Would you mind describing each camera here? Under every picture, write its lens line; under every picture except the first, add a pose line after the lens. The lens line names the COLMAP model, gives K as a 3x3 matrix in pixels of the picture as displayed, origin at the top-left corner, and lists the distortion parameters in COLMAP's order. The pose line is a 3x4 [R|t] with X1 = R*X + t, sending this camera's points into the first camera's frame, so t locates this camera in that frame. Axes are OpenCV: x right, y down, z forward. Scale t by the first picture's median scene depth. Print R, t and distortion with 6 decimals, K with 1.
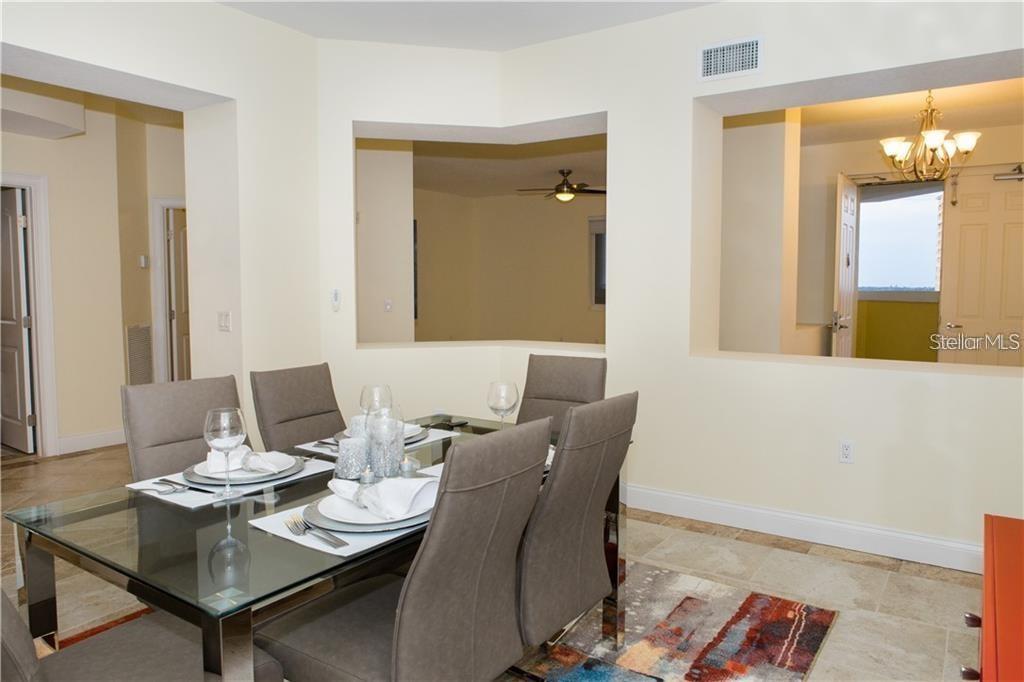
lens RADIAL K [[703.0, 0, 512.0], [0, 703.0, 341.0], [0, 0, 1]] dist [-0.005070, 0.000136]
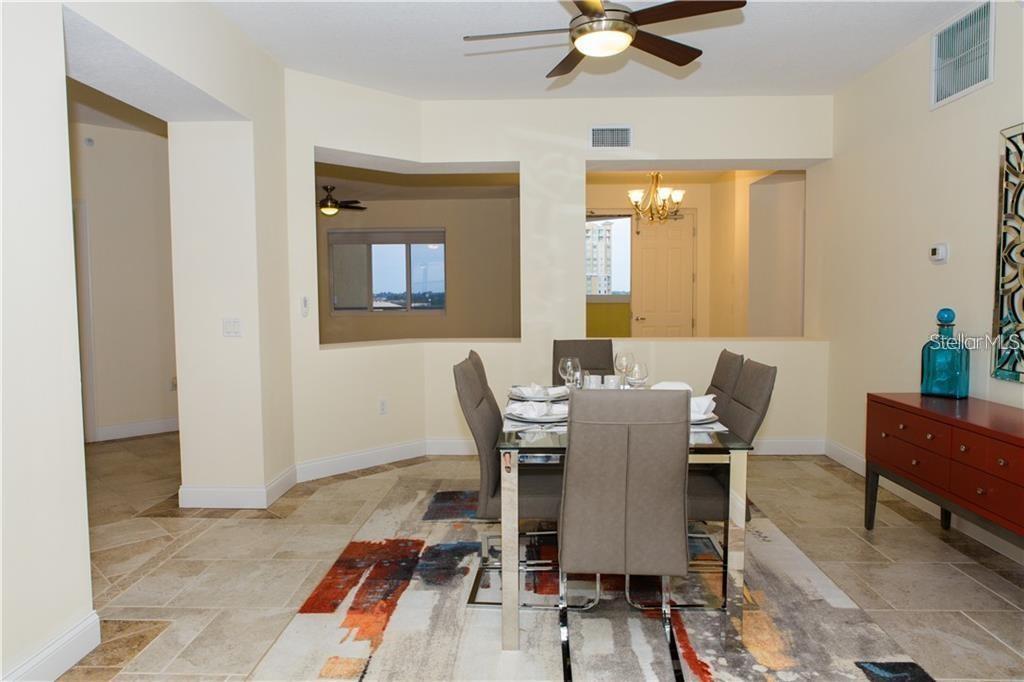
lens RADIAL K [[693.1, 0, 512.7], [0, 693.1, 331.7], [0, 0, 1]] dist [-0.002633, 0.000365]
pose [[0.843384, -0.038484, 0.535931, -0.354553], [0.051167, 0.998651, -0.008809, 0.005071], [-0.534869, 0.034851, 0.844216, -0.056854]]
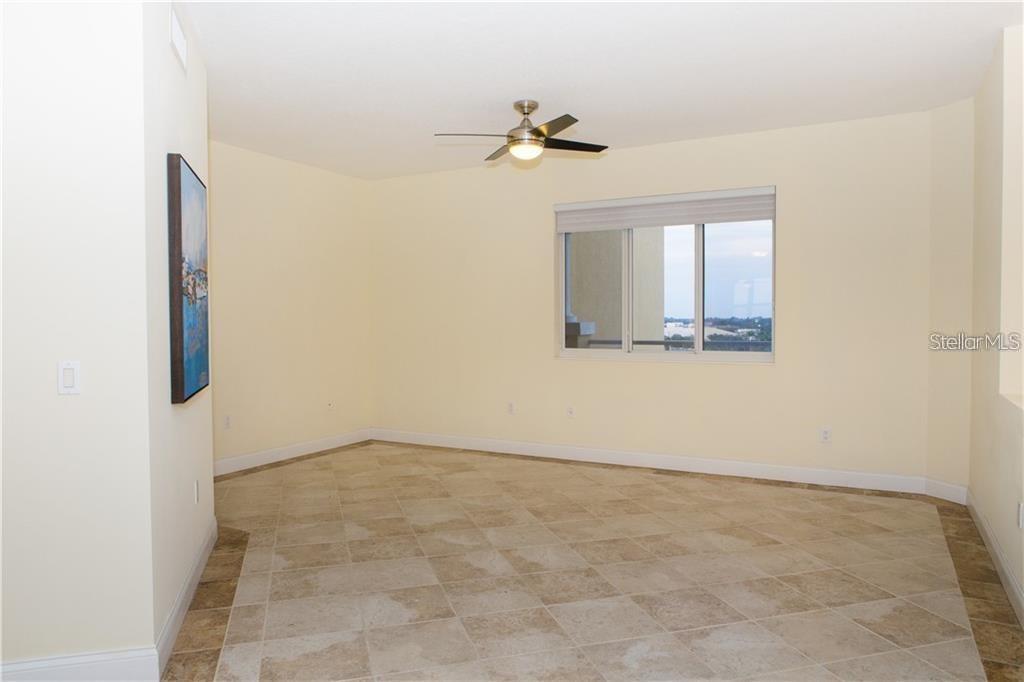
lens RADIAL K [[703.0, 0, 512.0], [0, 703.0, 341.0], [0, 0, 1]] dist [-0.005070, 0.000136]
pose [[0.993978, -0.005097, 0.109461, 0.008584], [0.010145, 0.998908, -0.045614, -0.051668], [-0.109109, 0.046450, 0.992944, 0.644900]]
